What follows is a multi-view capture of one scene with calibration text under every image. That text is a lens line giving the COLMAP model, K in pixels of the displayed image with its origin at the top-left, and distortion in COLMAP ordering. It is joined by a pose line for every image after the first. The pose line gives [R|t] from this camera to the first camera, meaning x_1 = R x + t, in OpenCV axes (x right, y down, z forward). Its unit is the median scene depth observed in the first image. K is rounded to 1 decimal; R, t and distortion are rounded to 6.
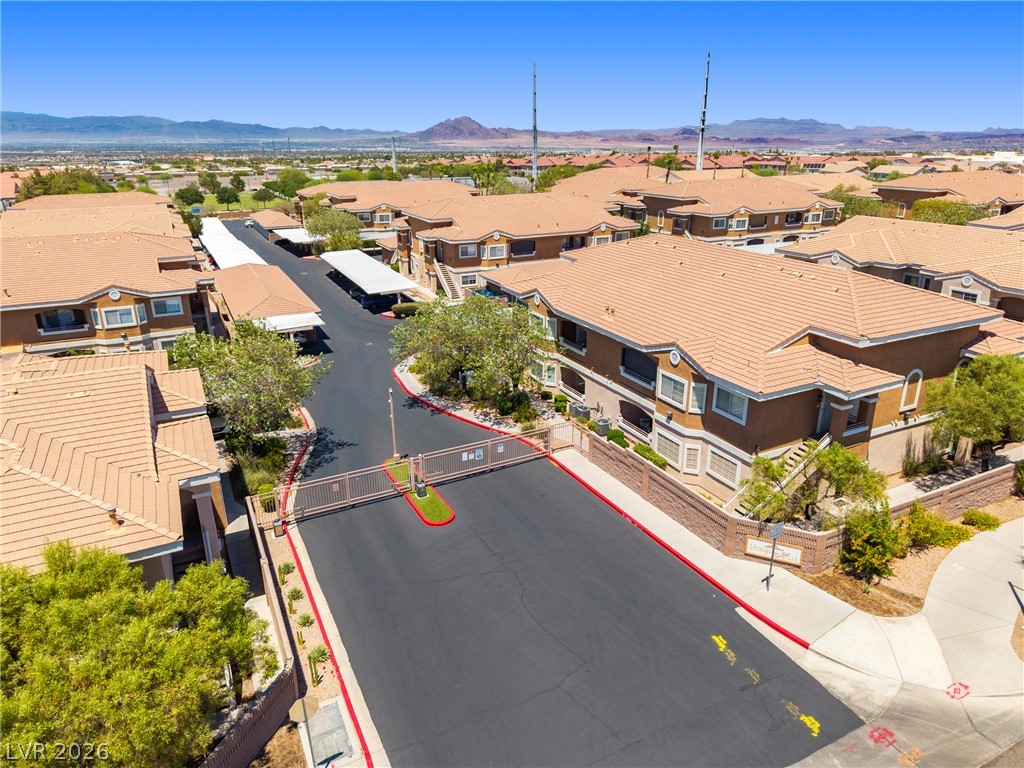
lens RADIAL K [[685.8, 0, 512.0], [0, 685.8, 384.0], [0, 0, 1]] dist [0.007126, -0.003281]
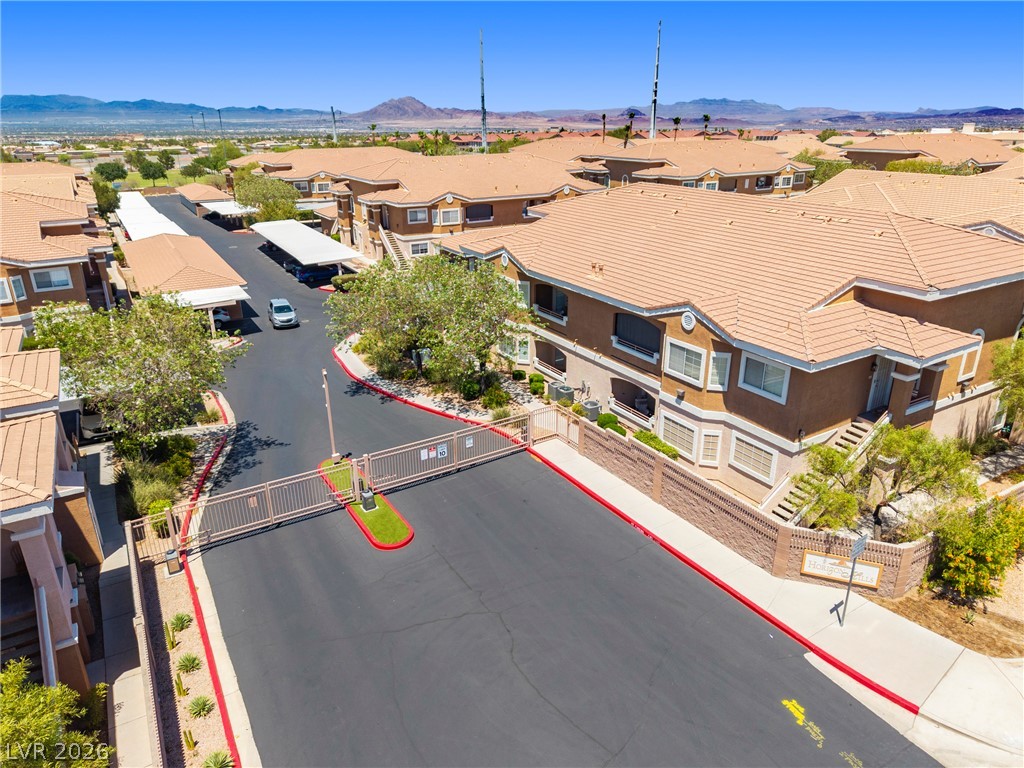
lens RADIAL K [[685.8, 0, 512.0], [0, 685.8, 384.0], [0, 0, 1]] dist [0.007126, -0.003281]
pose [[0.997261, -0.027040, 0.068838, -0.019191], [0.025340, 0.999355, 0.025440, 0.007856], [-0.069482, -0.023626, 0.997303, 0.202744]]
